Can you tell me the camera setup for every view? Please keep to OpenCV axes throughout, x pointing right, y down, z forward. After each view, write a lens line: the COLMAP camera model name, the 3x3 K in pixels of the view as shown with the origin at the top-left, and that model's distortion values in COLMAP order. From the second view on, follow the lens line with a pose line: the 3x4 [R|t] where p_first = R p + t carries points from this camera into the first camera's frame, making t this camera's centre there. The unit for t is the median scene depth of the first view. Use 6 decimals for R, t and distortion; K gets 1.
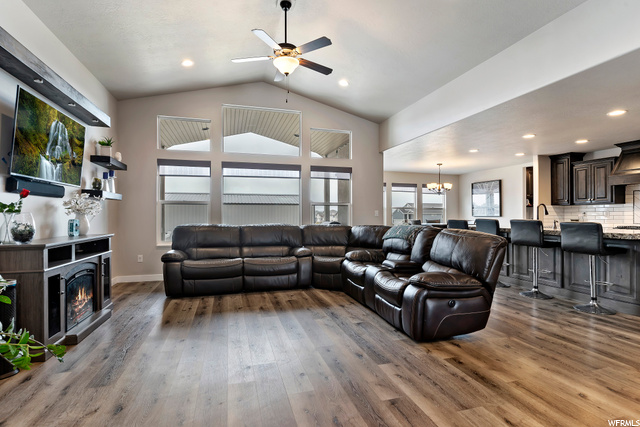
lens RADIAL K [[310.9, 0, 319.1], [0, 310.9, 214.9], [0, 0, 1]] dist [-0.002427, -0.001437]
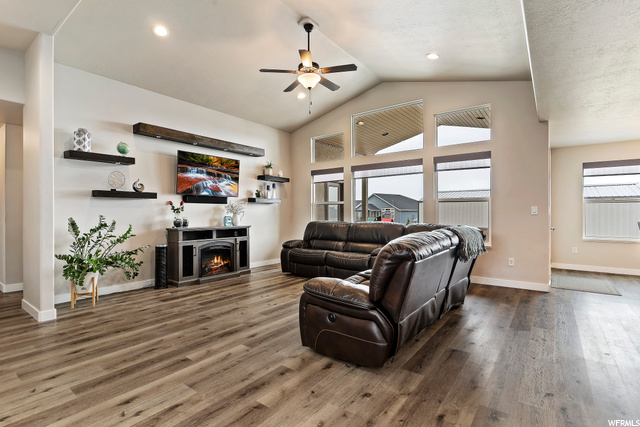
lens RADIAL K [[310.9, 0, 318.0], [0, 310.9, 217.2], [0, 0, 1]] dist [-0.002427, -0.001437]
pose [[0.590406, 0.007195, -0.807075, 0.540412], [0.005189, 0.999906, 0.012710, -0.000299], [0.807090, -0.011692, 0.590313, 0.234531]]
